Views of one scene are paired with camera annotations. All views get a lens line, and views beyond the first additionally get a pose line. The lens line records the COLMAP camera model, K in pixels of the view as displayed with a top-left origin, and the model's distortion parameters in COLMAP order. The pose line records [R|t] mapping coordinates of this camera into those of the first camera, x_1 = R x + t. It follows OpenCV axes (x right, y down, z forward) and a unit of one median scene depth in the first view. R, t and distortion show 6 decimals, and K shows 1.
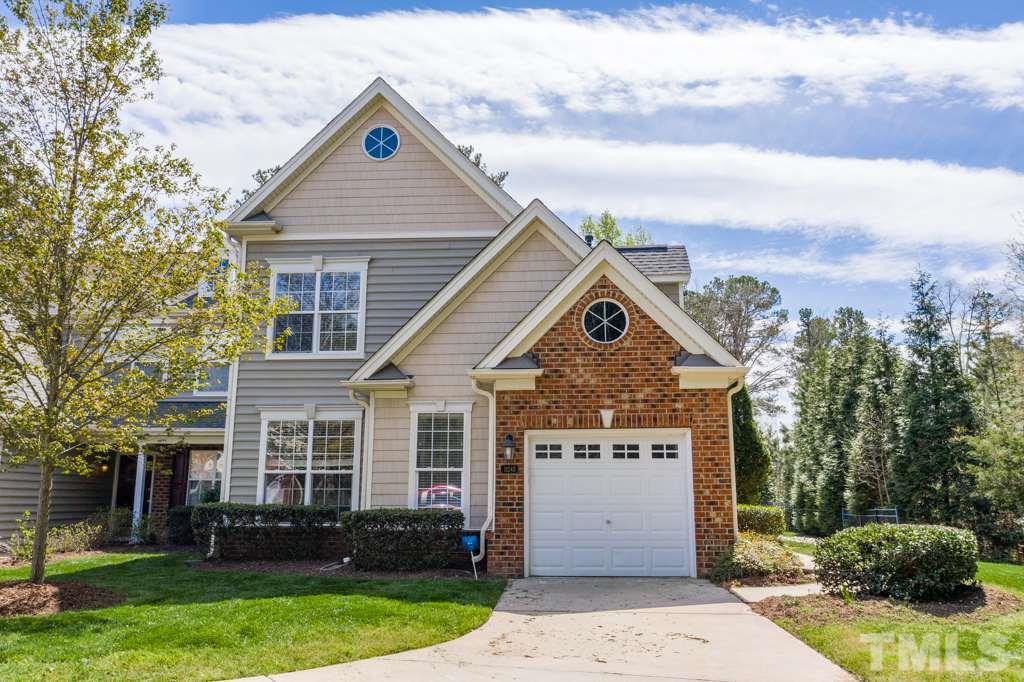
lens RADIAL K [[892.5, 0, 513.0], [0, 892.5, 337.2], [0, 0, 1]] dist [0.017490, -0.000137]
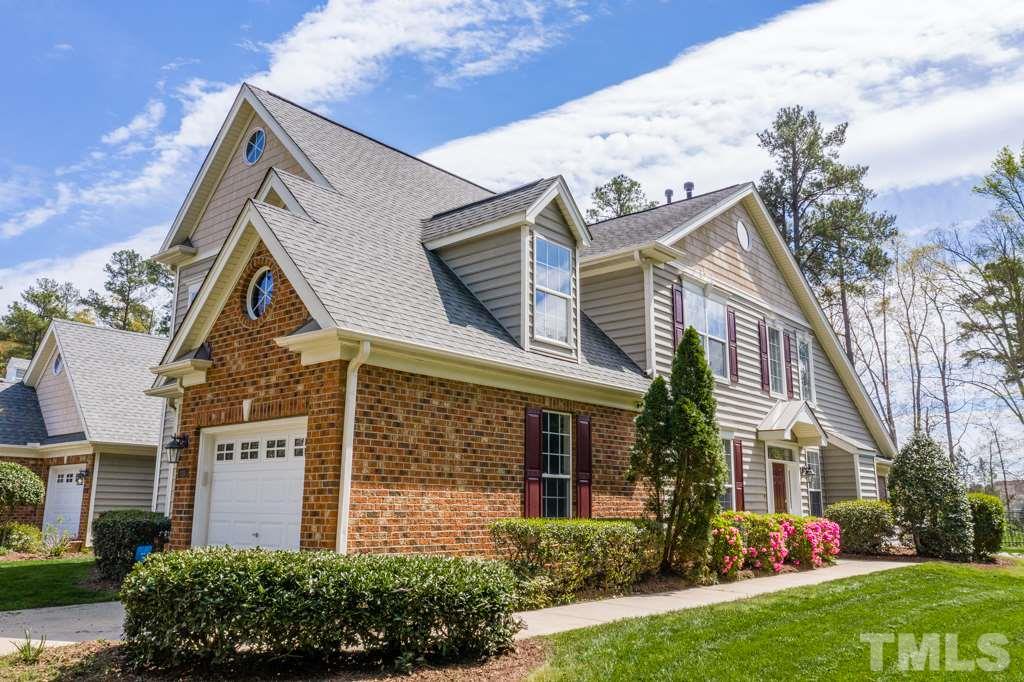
lens RADIAL K [[781.7, 0, 512.3], [0, 781.7, 346.9], [0, 0, 1]] dist [0.056906, -0.004489]
pose [[0.803392, -0.110397, -0.585127, 0.729147], [0.111853, 0.993150, -0.033802, 0.083872], [0.584850, -0.038292, 0.810237, 0.544601]]
